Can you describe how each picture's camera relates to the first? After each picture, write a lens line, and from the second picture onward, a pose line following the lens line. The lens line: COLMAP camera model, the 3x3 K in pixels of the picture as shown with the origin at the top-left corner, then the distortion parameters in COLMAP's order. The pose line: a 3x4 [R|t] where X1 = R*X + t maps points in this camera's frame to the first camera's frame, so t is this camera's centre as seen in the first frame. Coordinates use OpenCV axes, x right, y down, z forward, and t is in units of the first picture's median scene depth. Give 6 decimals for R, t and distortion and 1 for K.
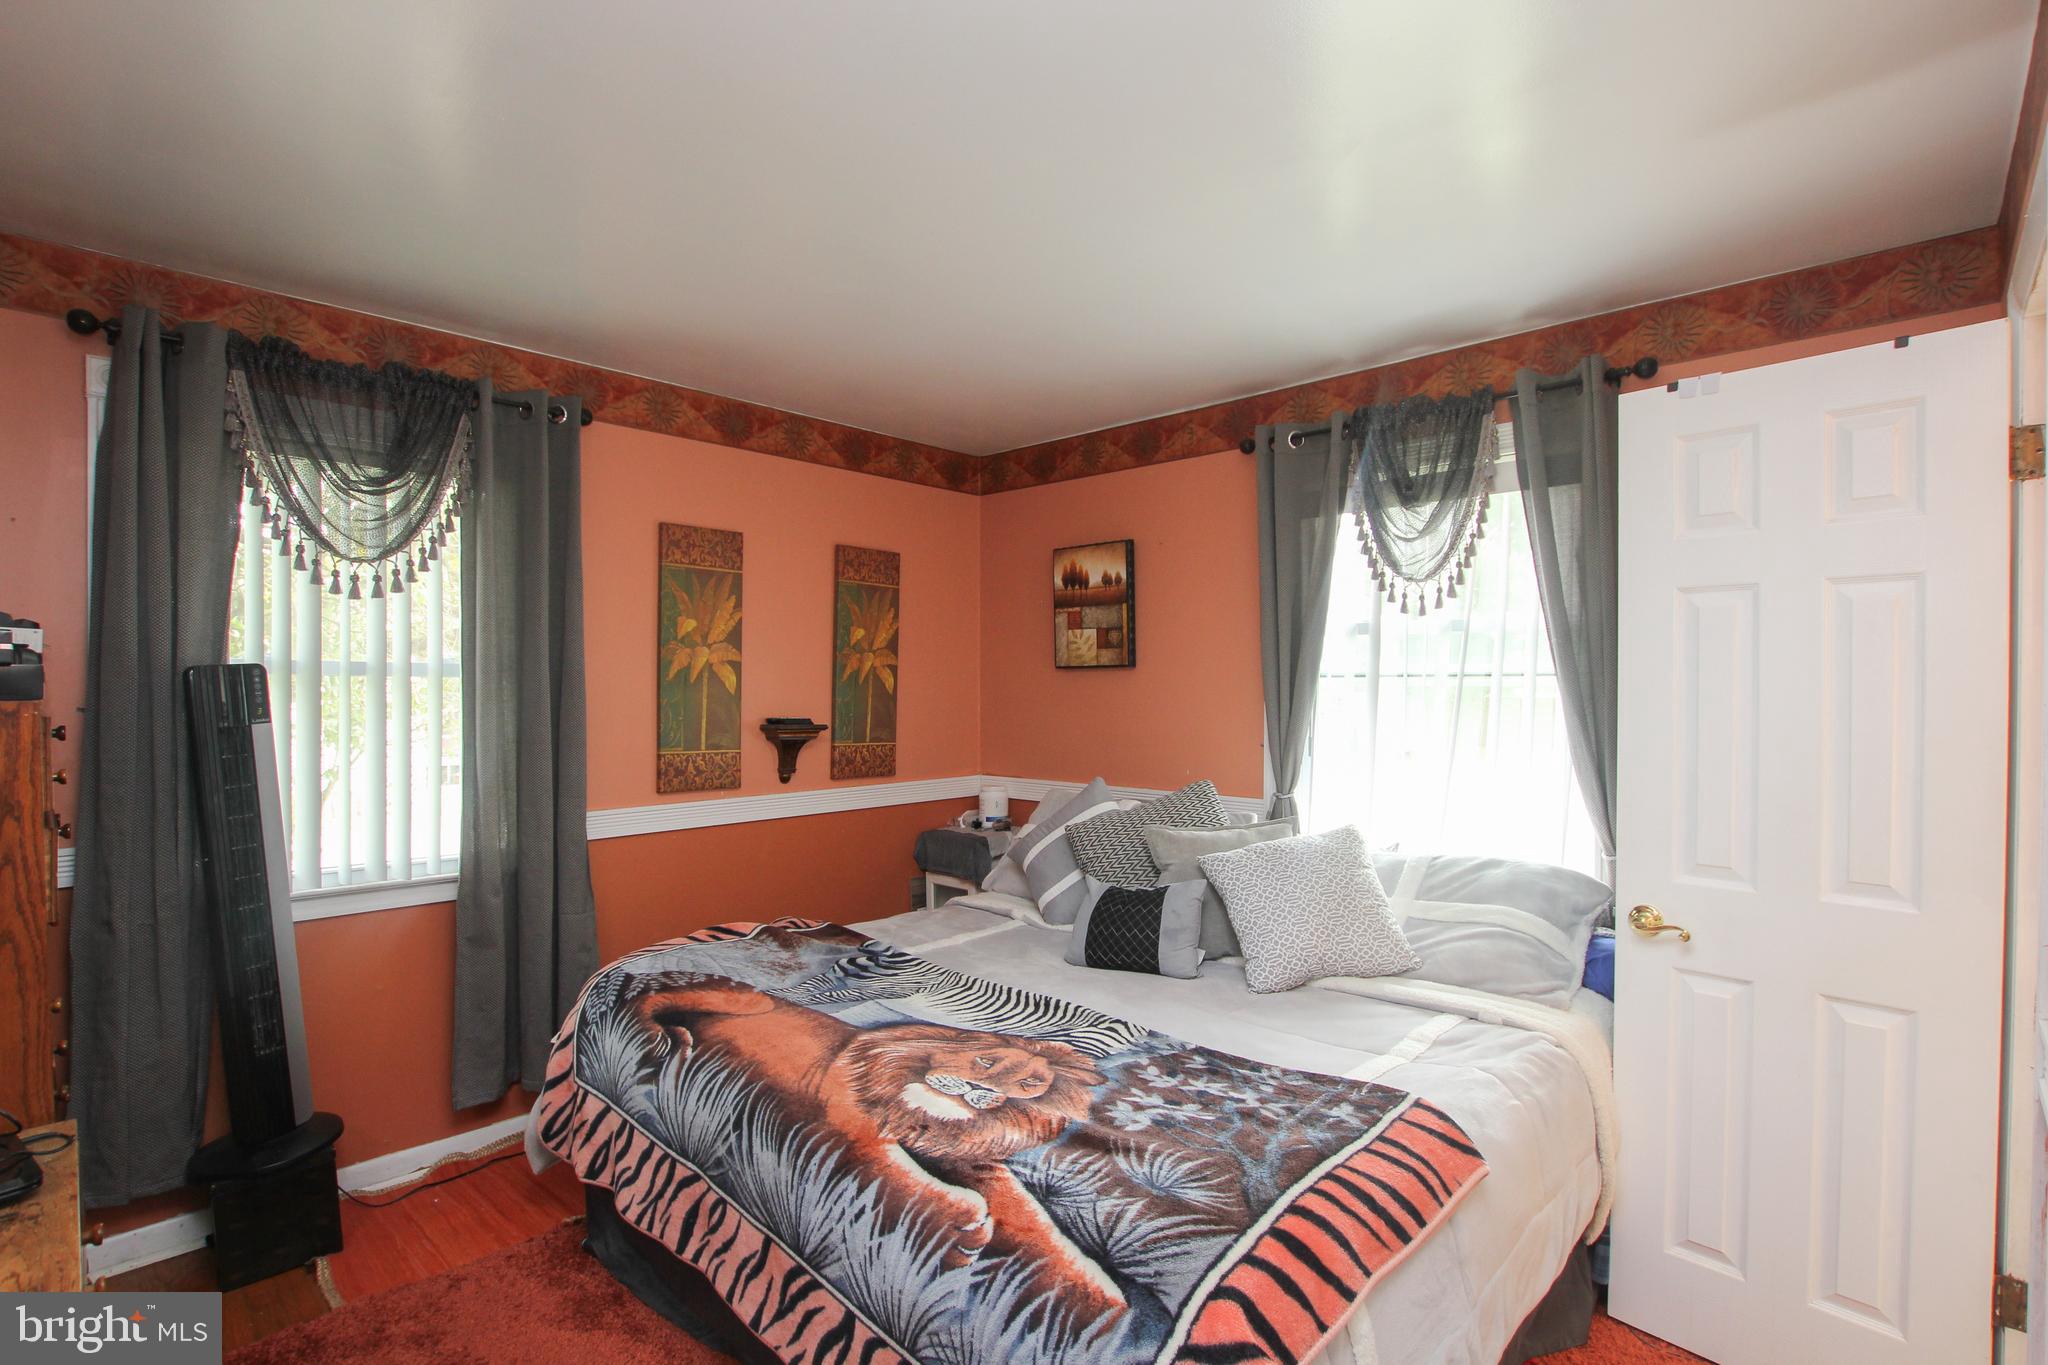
lens RADIAL K [[962.8, 0, 1034.6], [0, 962.8, 686.2], [0, 0, 1]] dist [-0.037249, 0.008898]
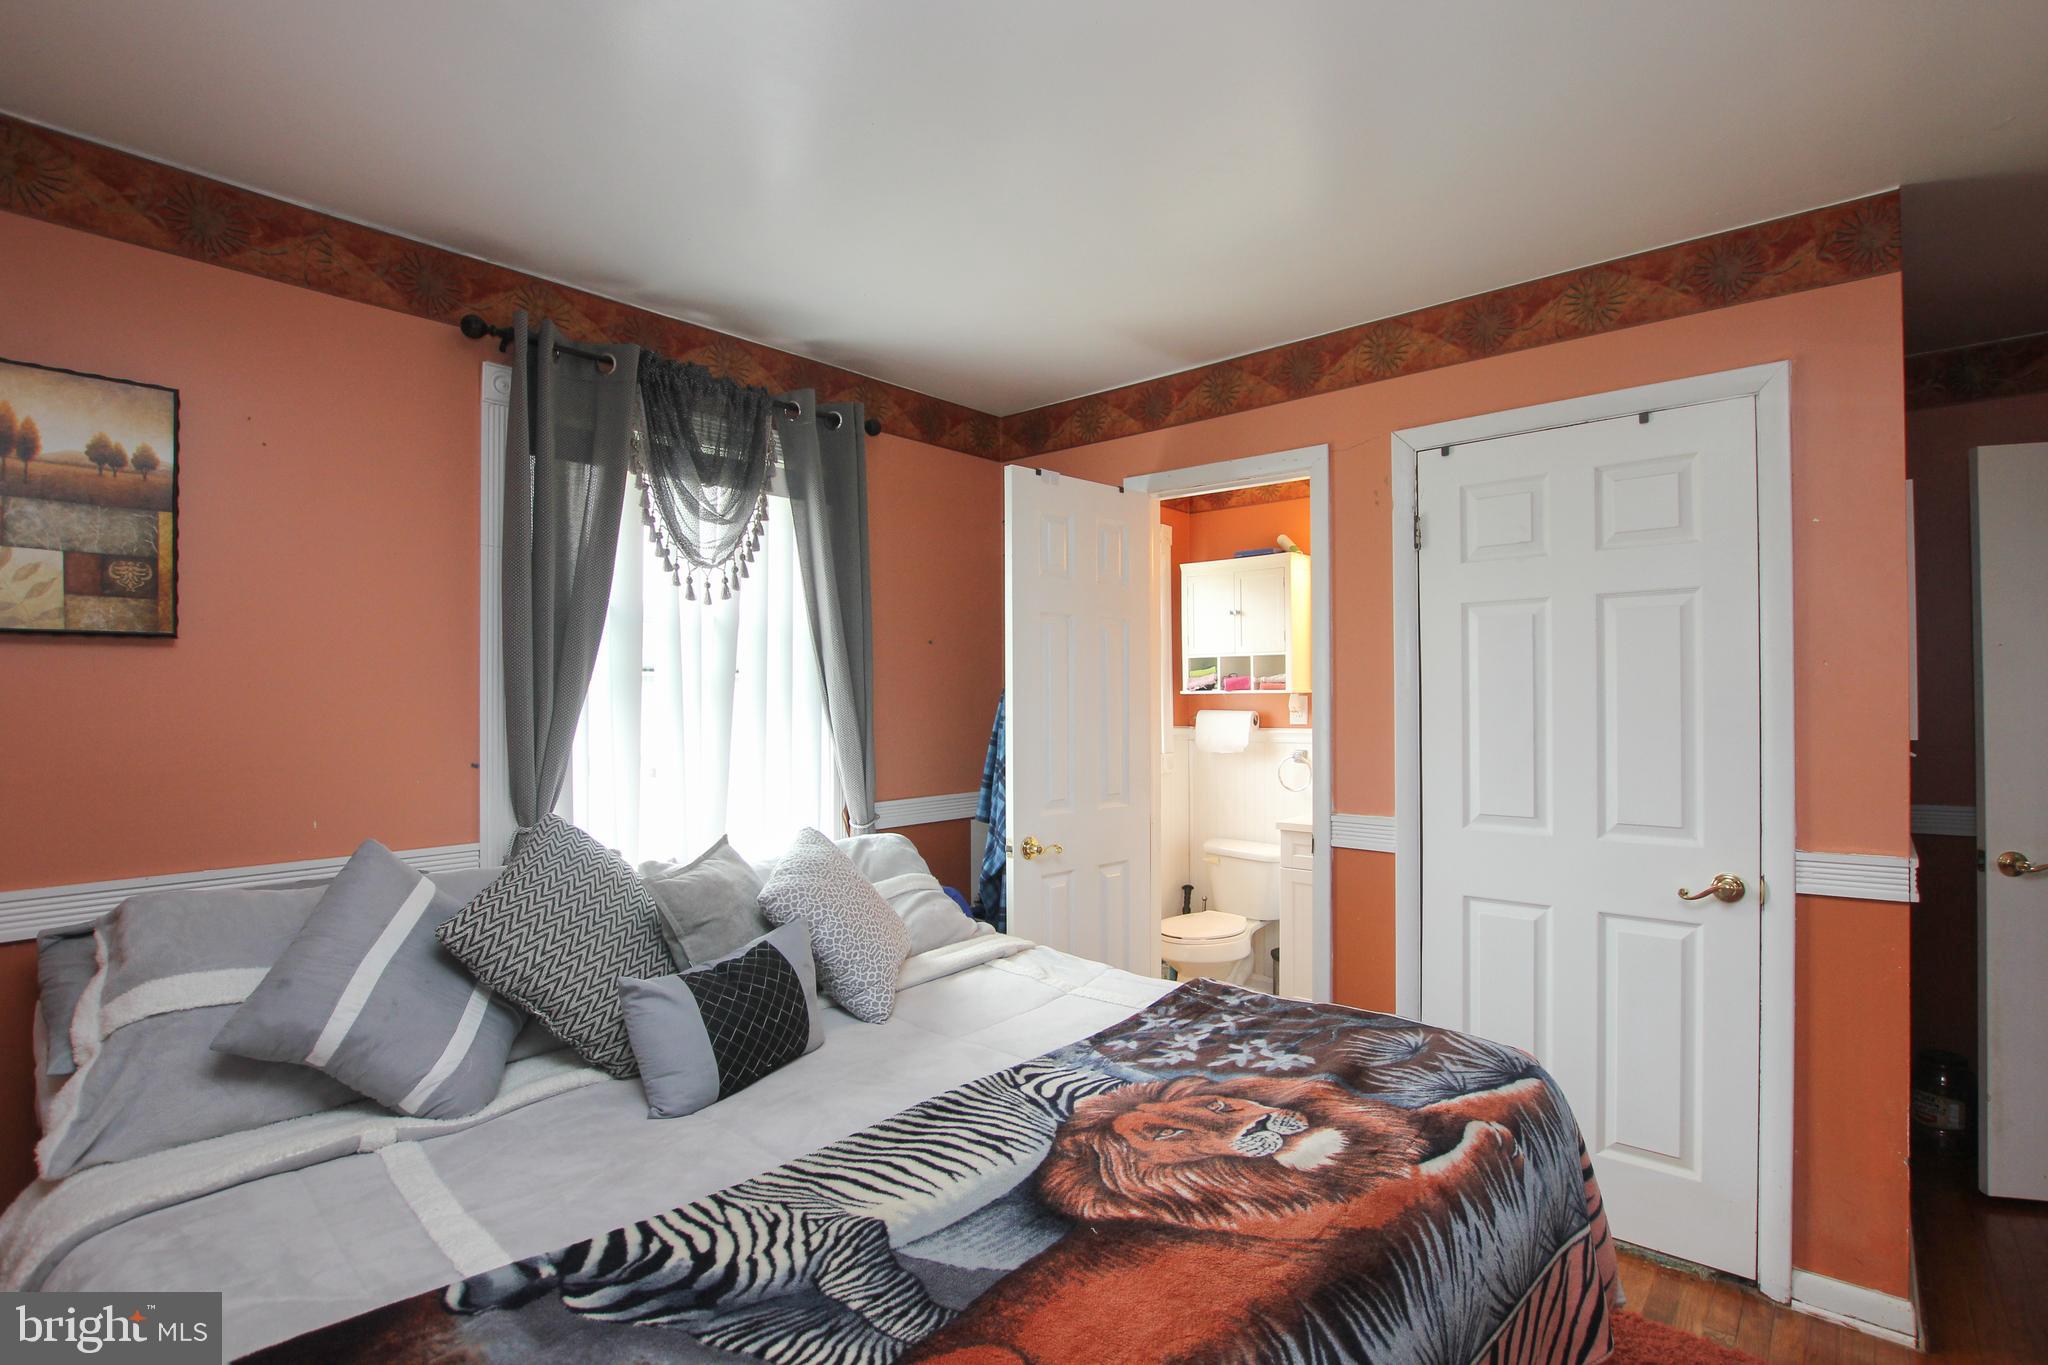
lens RADIAL K [[962.8, 0, 1034.6], [0, 962.8, 686.2], [0, 0, 1]] dist [-0.037249, 0.008898]
pose [[-0.036456, 0.015935, 0.999208, -0.748497], [0.009265, 0.999835, -0.015607, 0.031493], [-0.999292, 0.008689, -0.036598, 1.013895]]
